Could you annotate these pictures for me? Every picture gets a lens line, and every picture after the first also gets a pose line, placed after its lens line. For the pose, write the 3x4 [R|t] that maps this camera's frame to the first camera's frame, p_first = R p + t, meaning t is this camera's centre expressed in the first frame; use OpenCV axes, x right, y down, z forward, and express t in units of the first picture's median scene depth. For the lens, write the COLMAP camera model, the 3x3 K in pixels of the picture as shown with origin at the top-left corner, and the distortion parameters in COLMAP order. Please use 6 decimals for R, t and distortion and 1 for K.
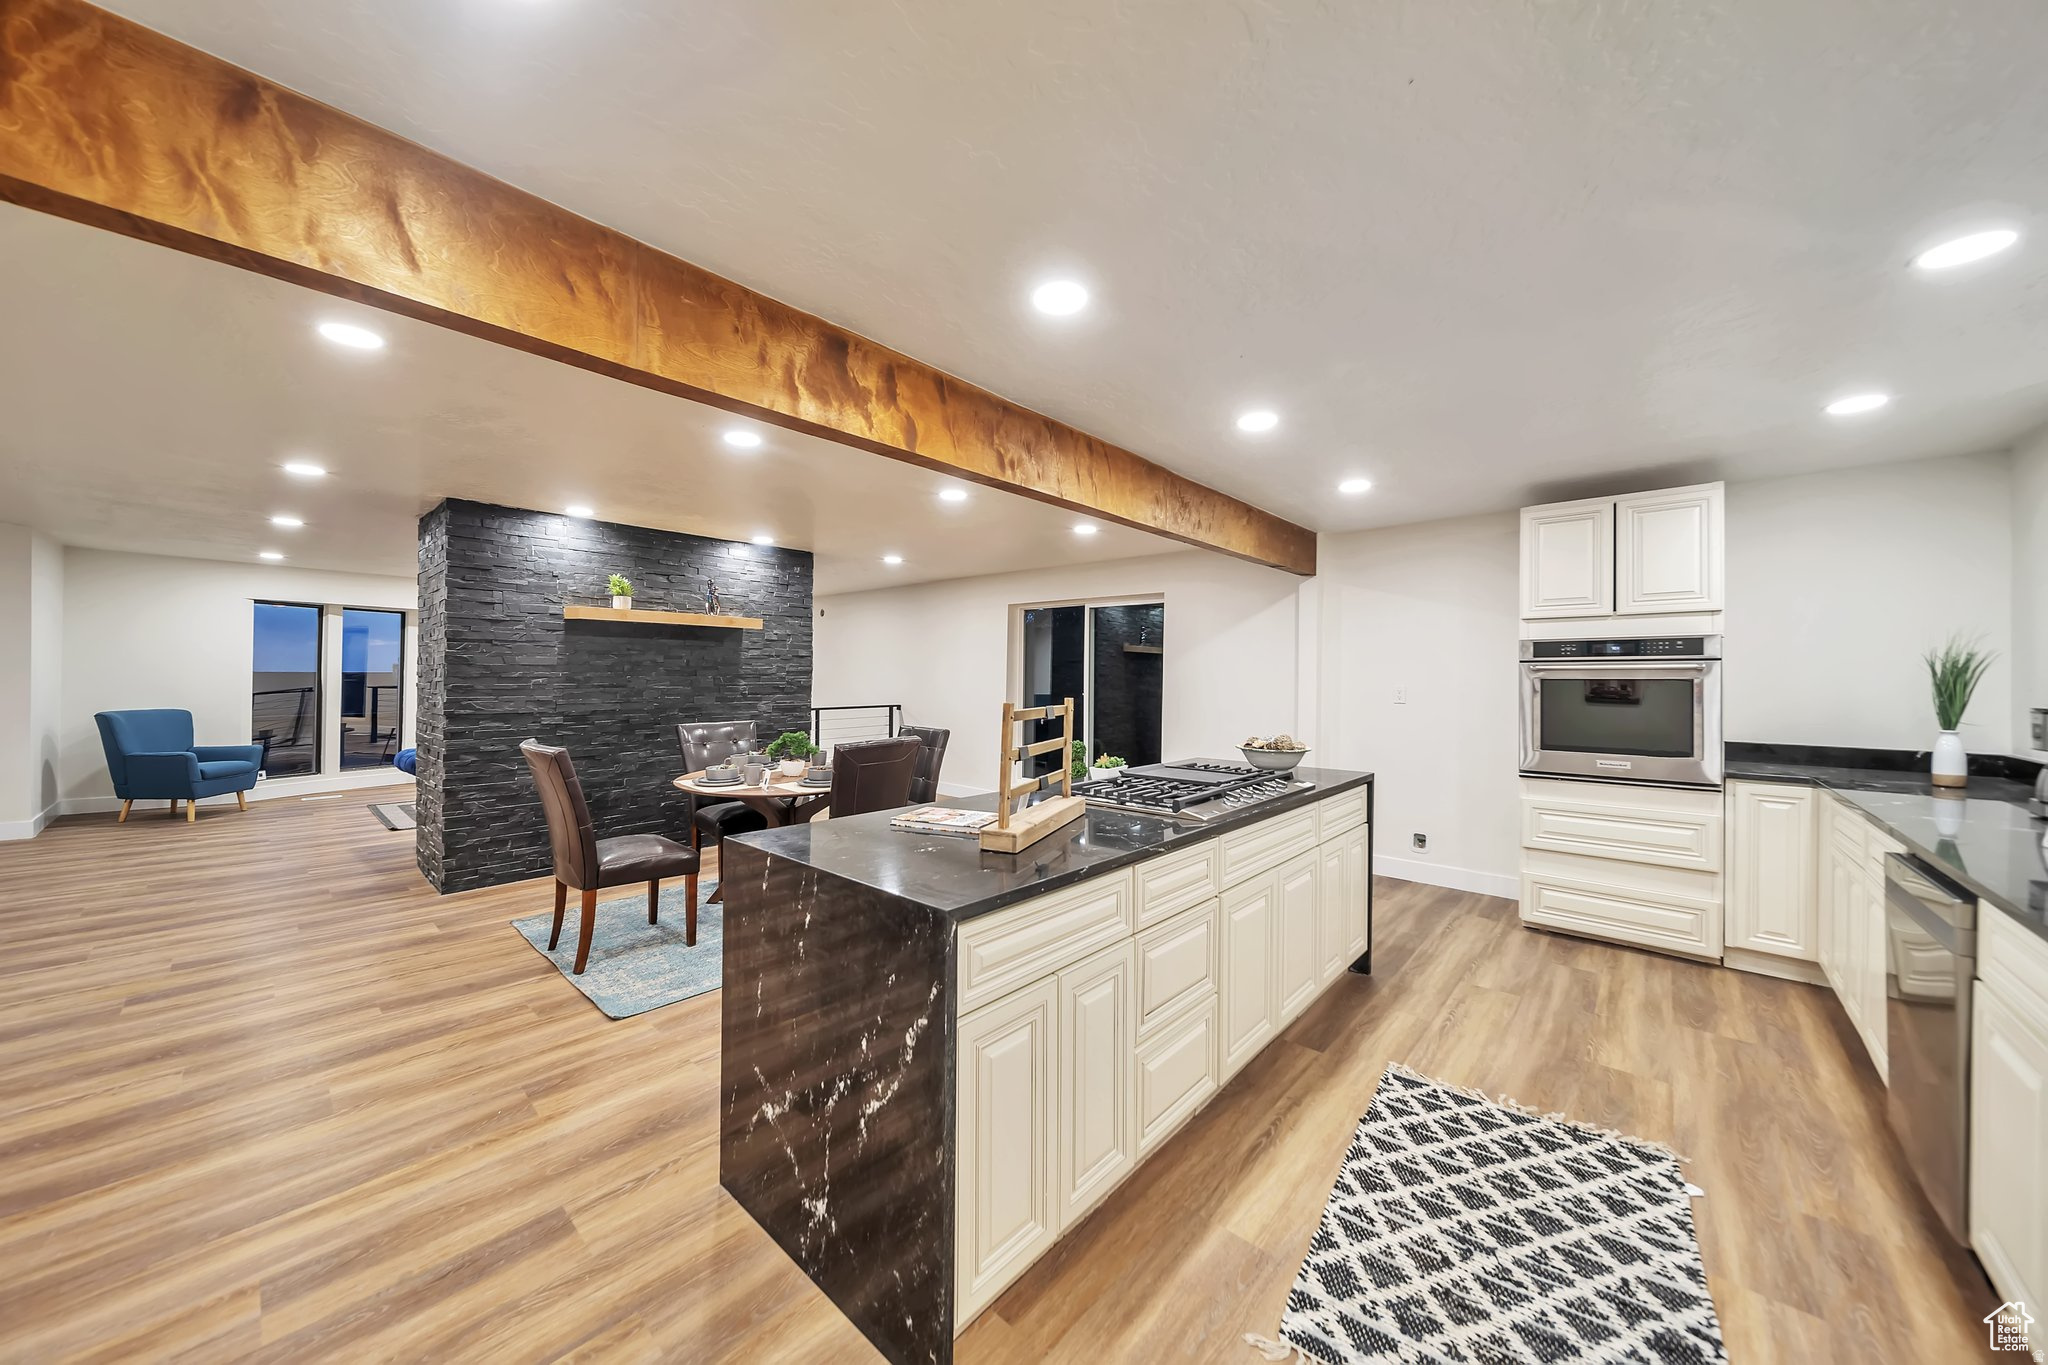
lens RADIAL K [[708.5, 0, 1024.8], [0, 708.5, 672.8], [0, 0, 1]] dist [-0.003389, -0.001503]
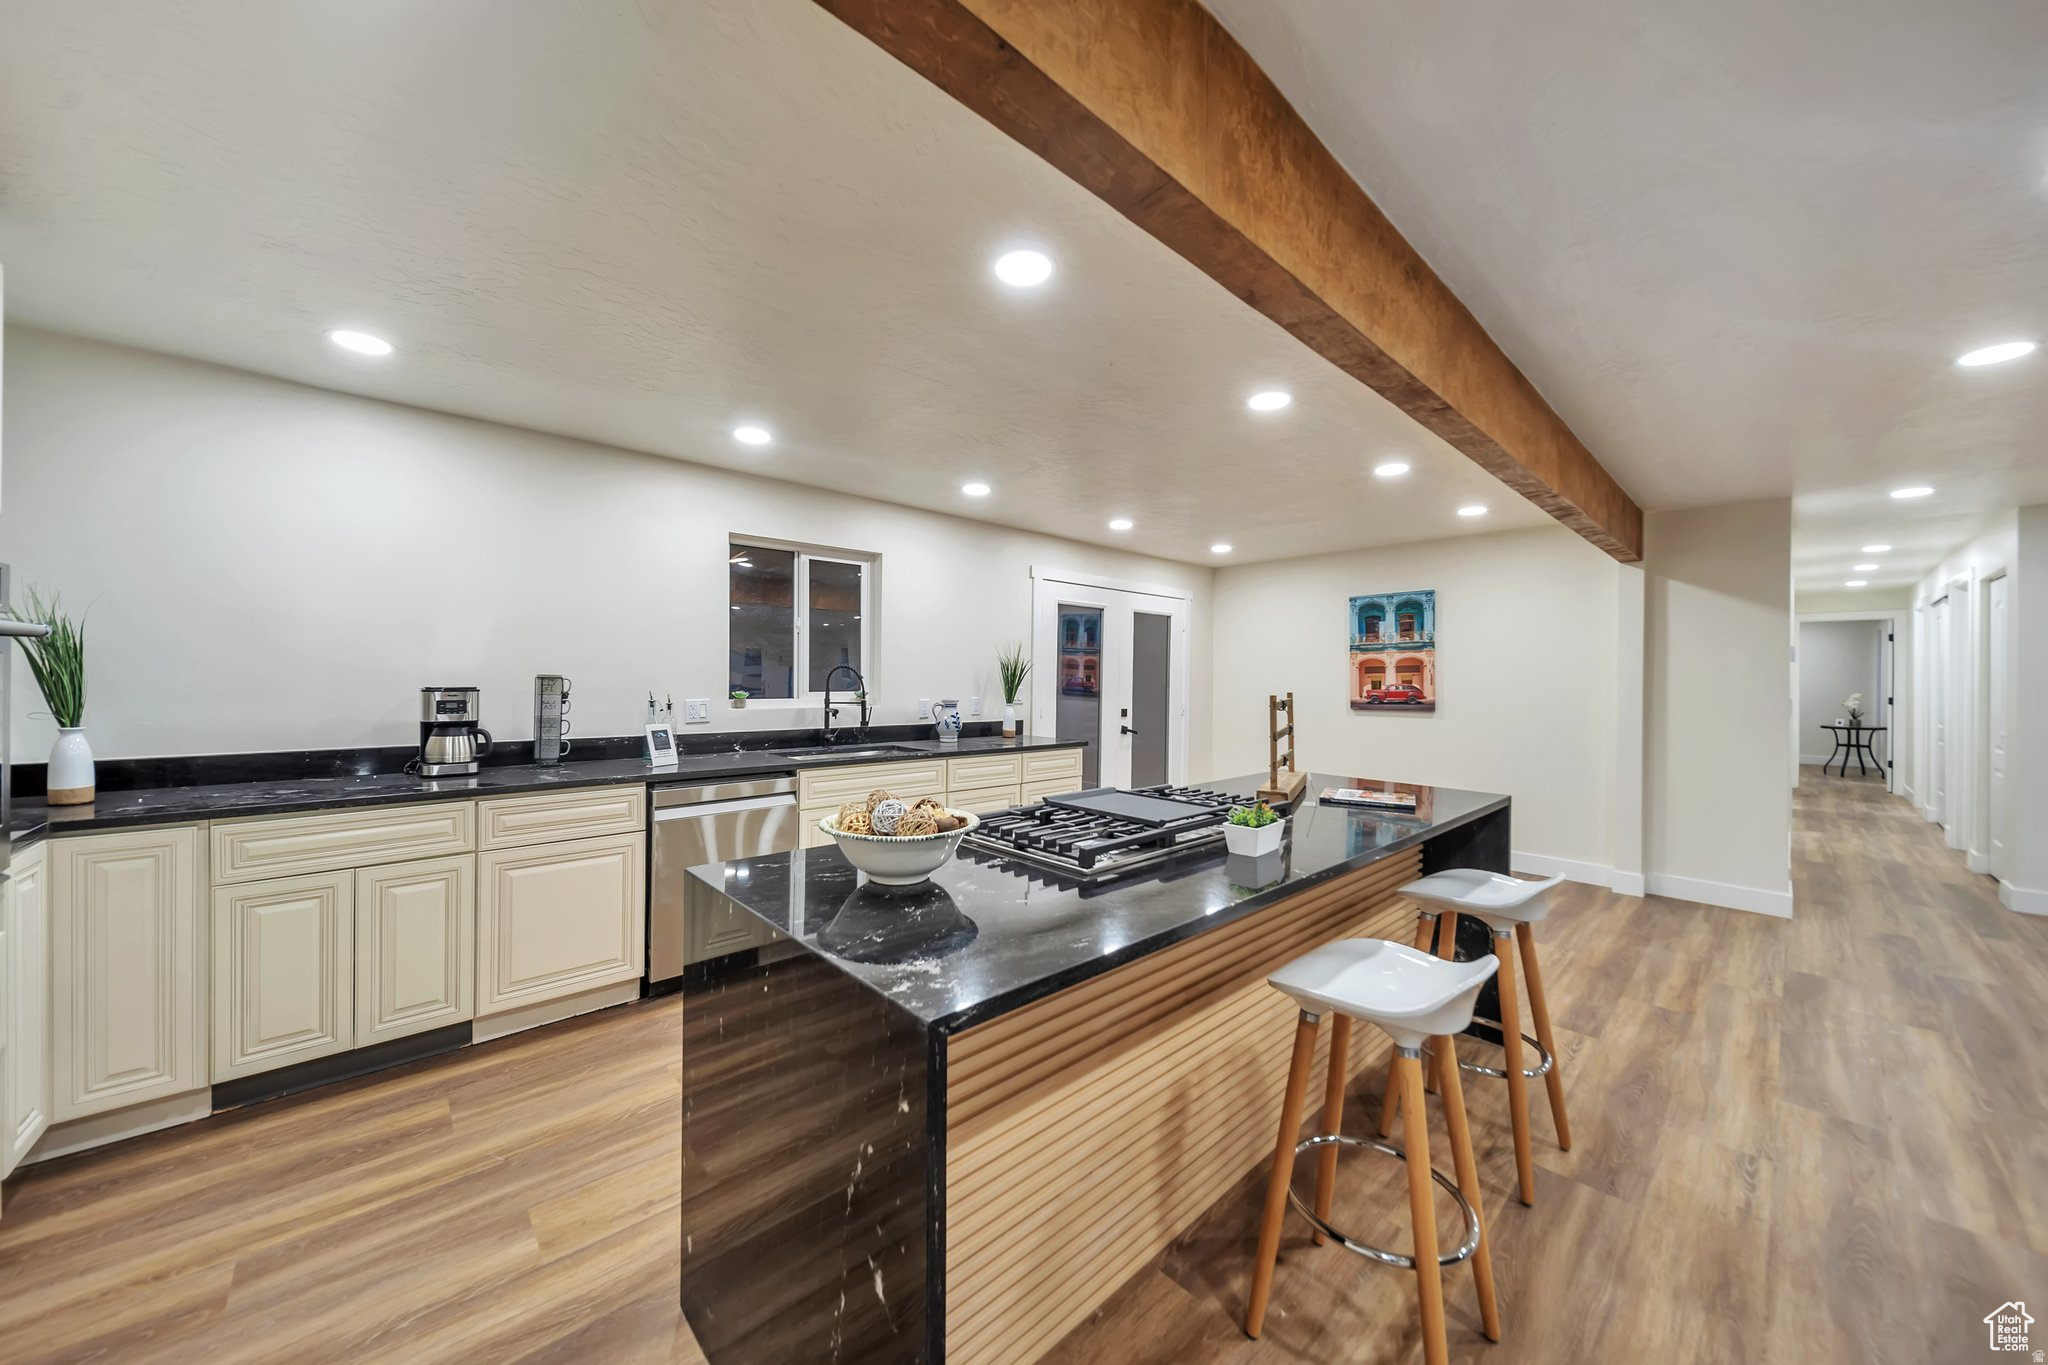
lens RADIAL K [[708.5, 0, 1024.3], [0, 708.5, 676.2], [0, 0, 1]] dist [-0.003389, -0.001503]
pose [[-0.995476, -0.015580, 0.093728, 0.229356], [-0.016109, 0.999858, -0.004892, 0.013199], [-0.093639, -0.006380, -0.995586, 1.446917]]
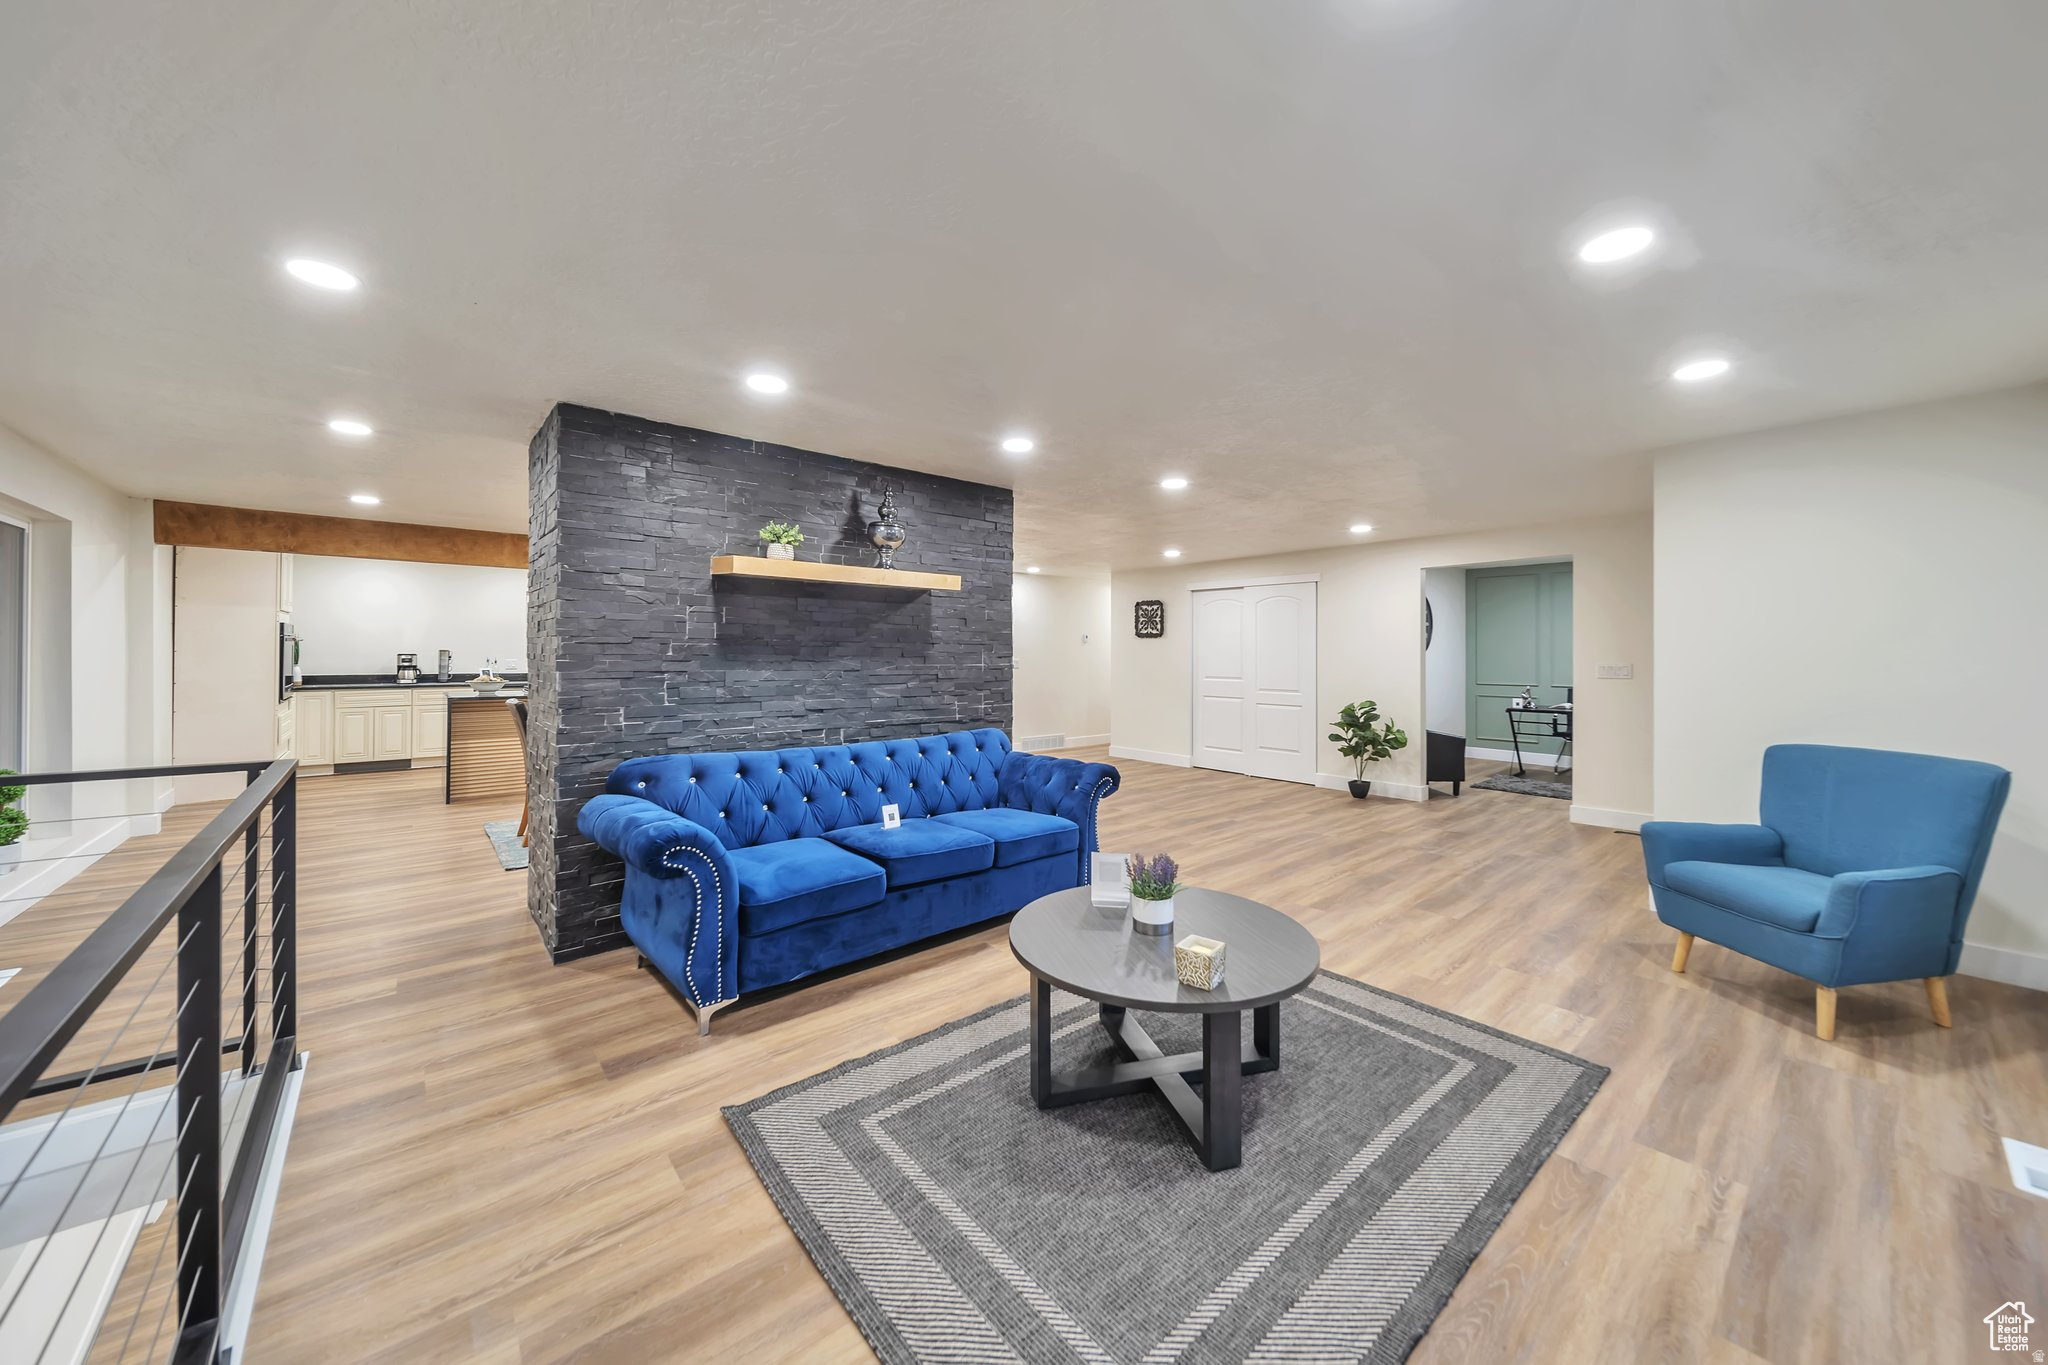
lens RADIAL K [[713.9, 0, 1024.3], [0, 713.9, 652.8], [0, 0, 1]] dist [-0.000280, -0.000136]
pose [[-0.990238, -0.014831, 0.138594, -1.546606], [-0.015471, 0.999874, -0.003537, 0.003280], [-0.138524, -0.005646, -0.990343, 2.889609]]
